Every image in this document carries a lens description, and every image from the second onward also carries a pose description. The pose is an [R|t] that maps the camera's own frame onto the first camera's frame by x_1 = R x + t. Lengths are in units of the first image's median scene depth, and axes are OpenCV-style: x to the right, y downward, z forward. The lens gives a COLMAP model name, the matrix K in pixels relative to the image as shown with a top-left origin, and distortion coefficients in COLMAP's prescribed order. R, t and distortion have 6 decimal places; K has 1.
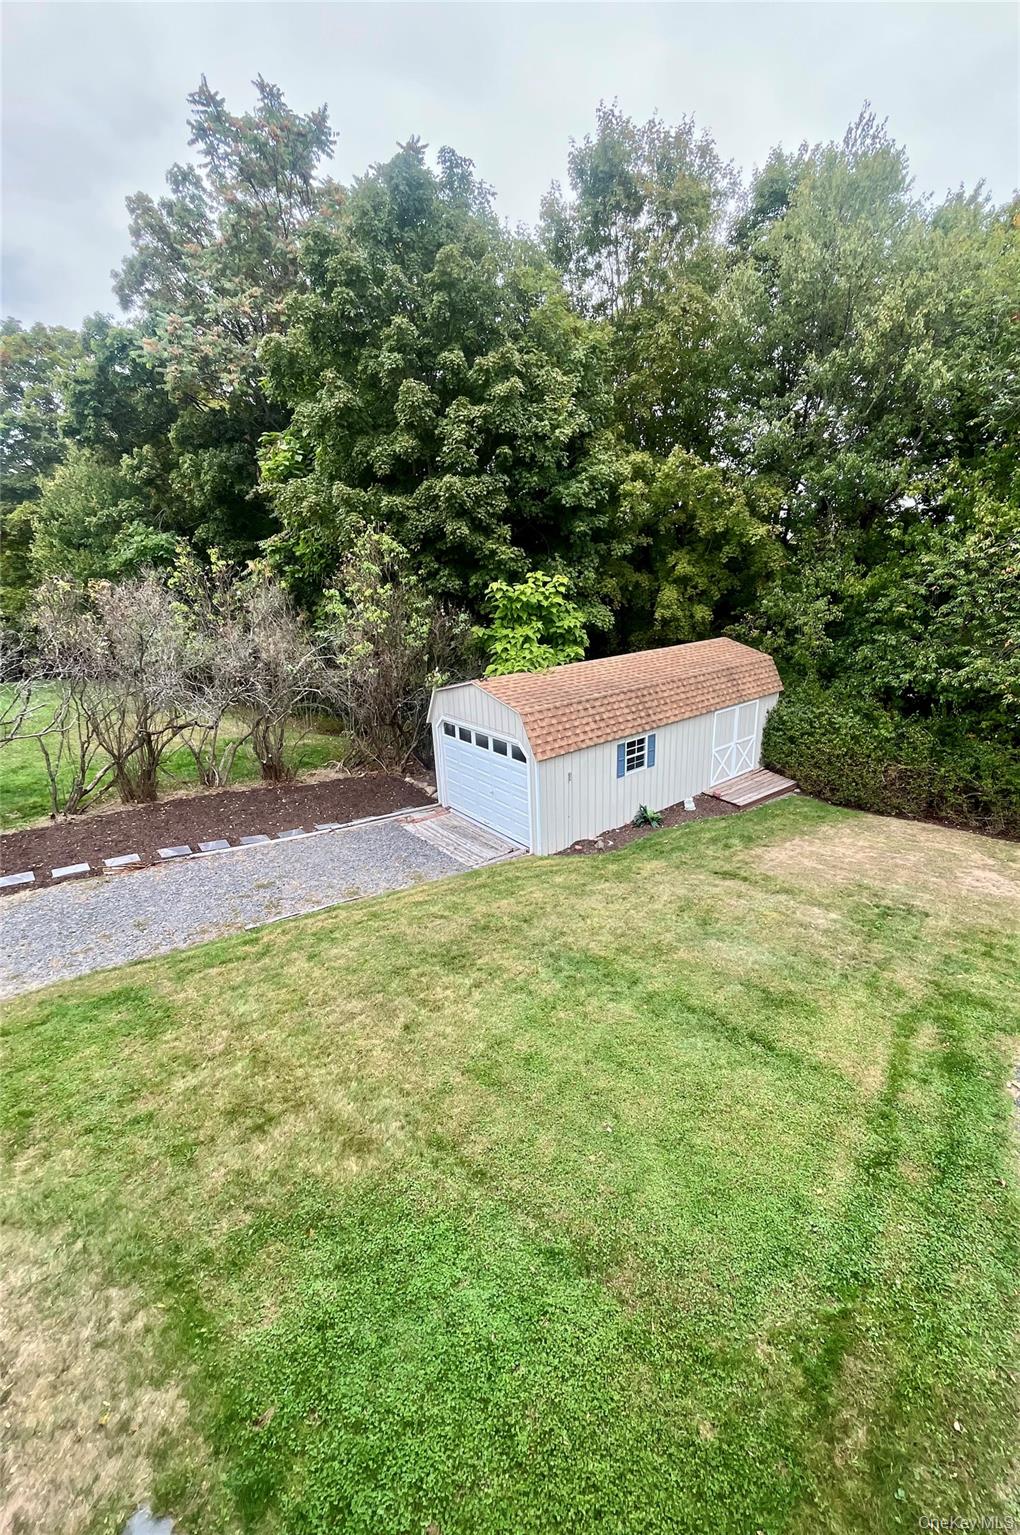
lens RADIAL K [[614.4, 0, 565.8], [0, 614.4, 762.9], [0, 0, 1]] dist [-0.001079, -0.000093]
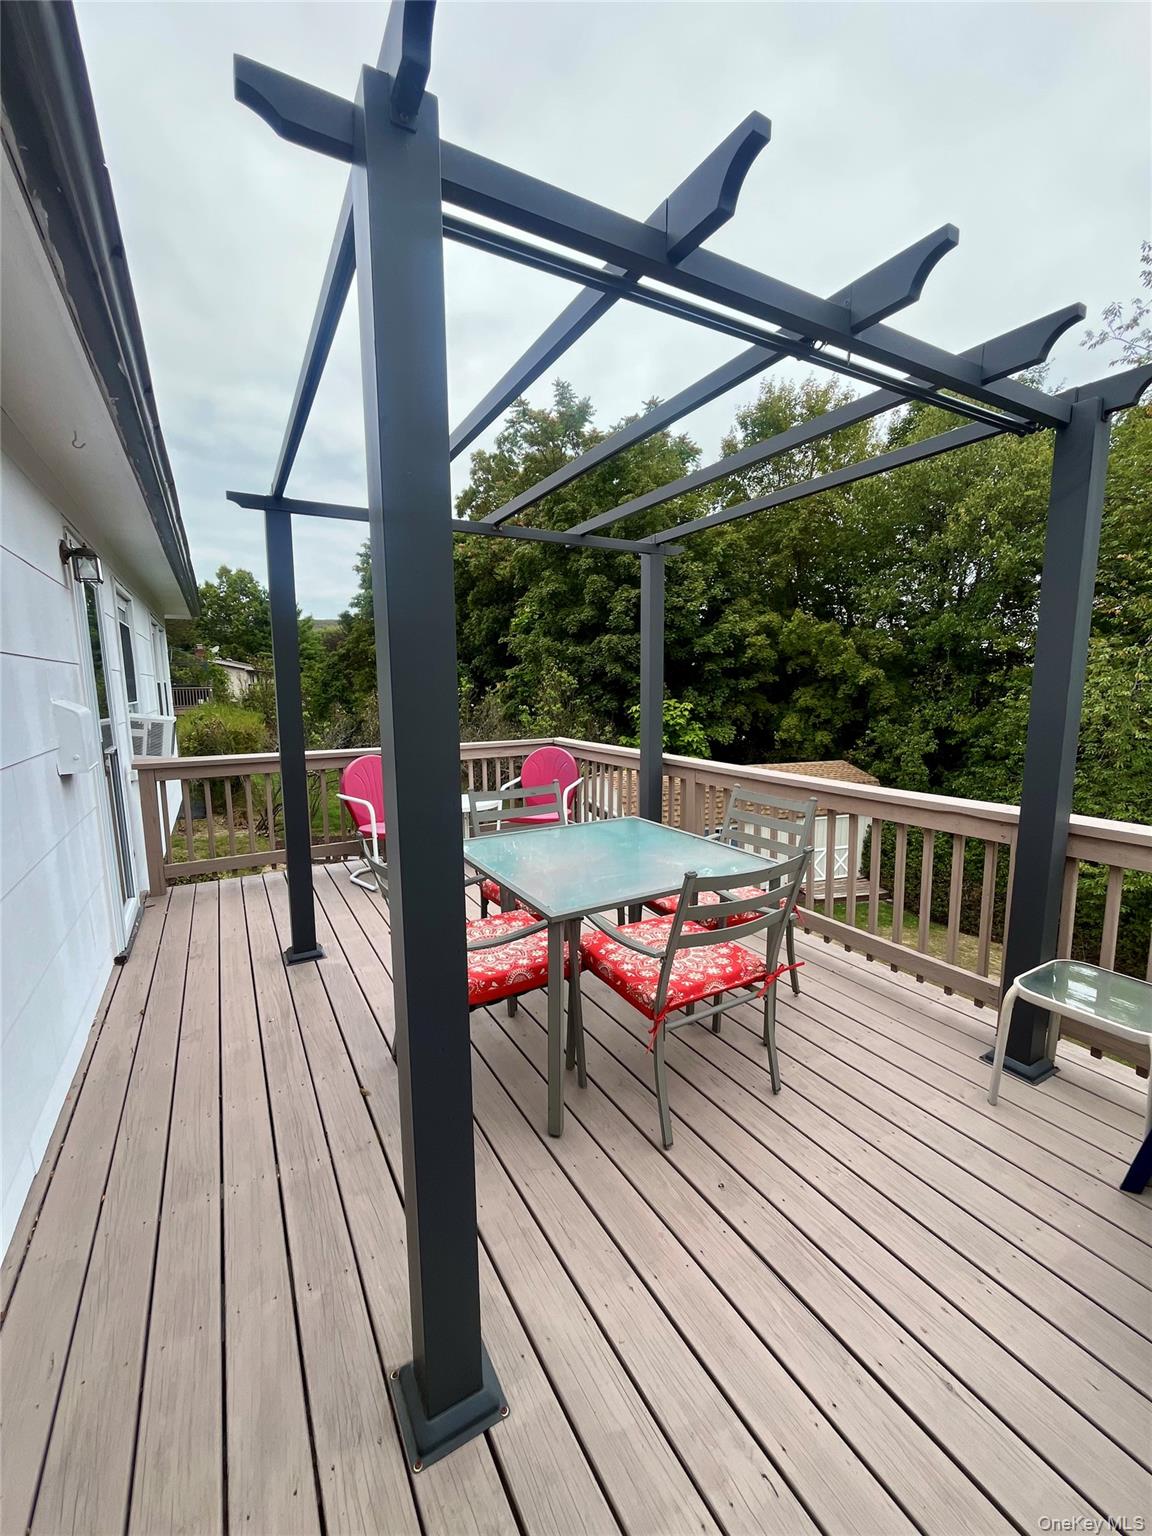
lens RADIAL K [[622.5, 0, 579.6], [0, 622.5, 763.0], [0, 0, 1]] dist [0.000670, 0.000020]
pose [[0.924709, 0.078737, -0.372442, 0.281615], [-0.145976, 0.976926, -0.155905, 0.065639], [0.351573, 0.198534, 0.914866, -0.286286]]
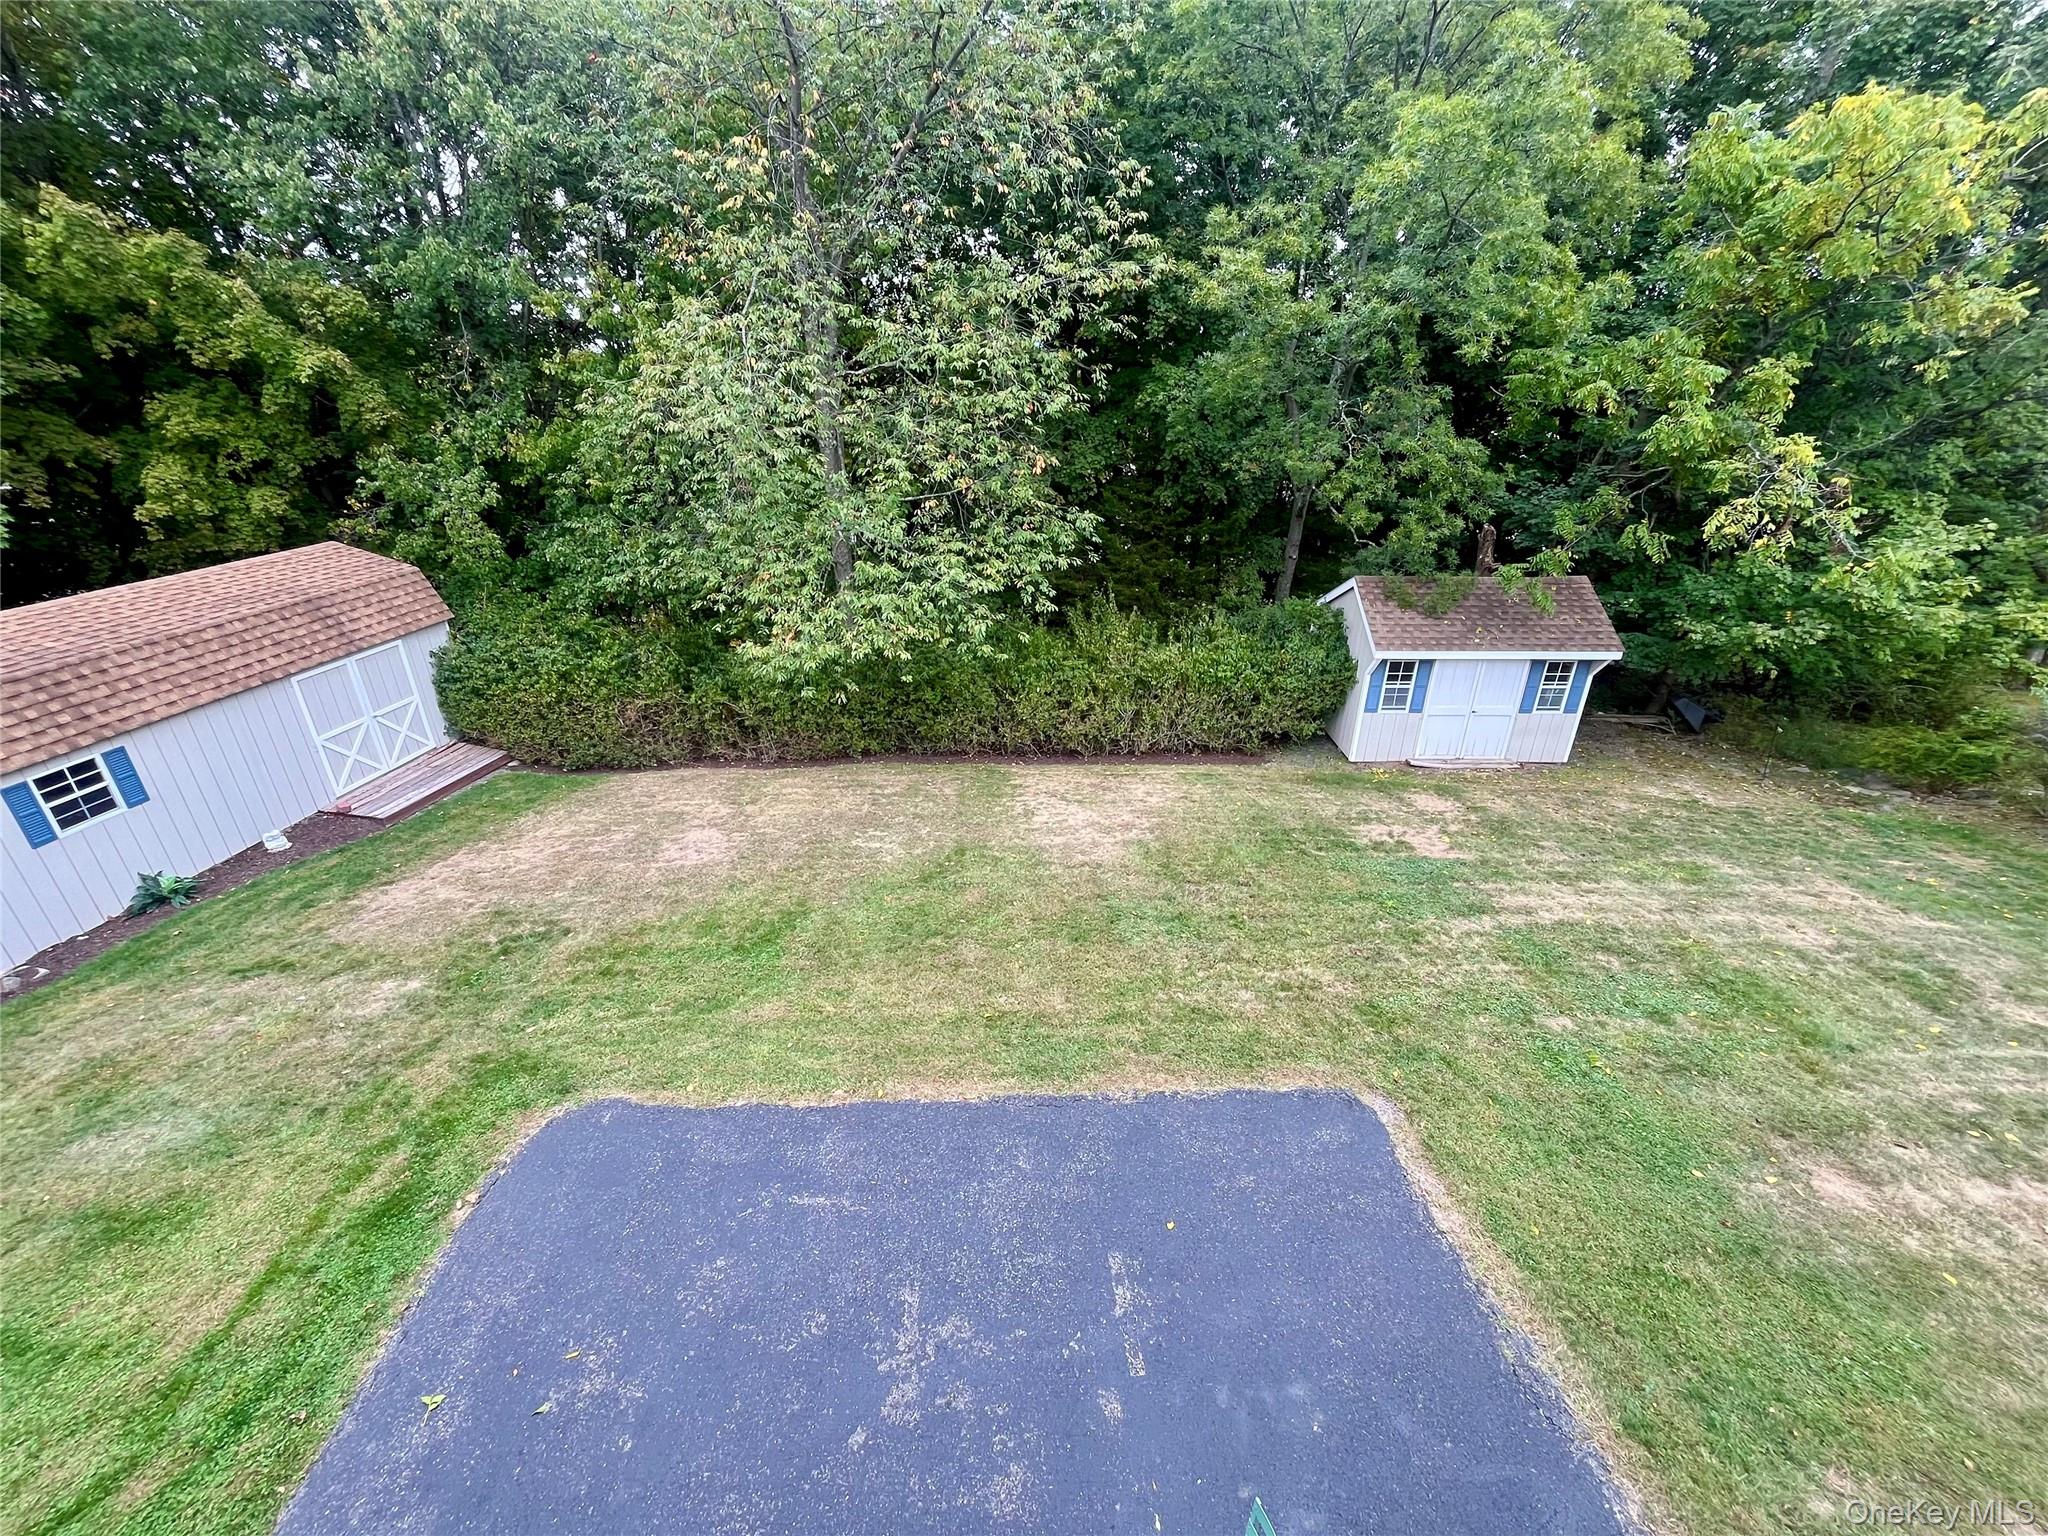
lens RADIAL K [[830.1, 0, 1014.5], [0, 830.1, 756.7], [0, 0, 1]] dist [0.000670, 0.000020]
pose [[0.783242, -0.247307, 0.570414, 0.315779], [0.186049, 0.968671, 0.164508, -0.011010], [-0.593227, -0.022725, 0.804714, -0.065102]]
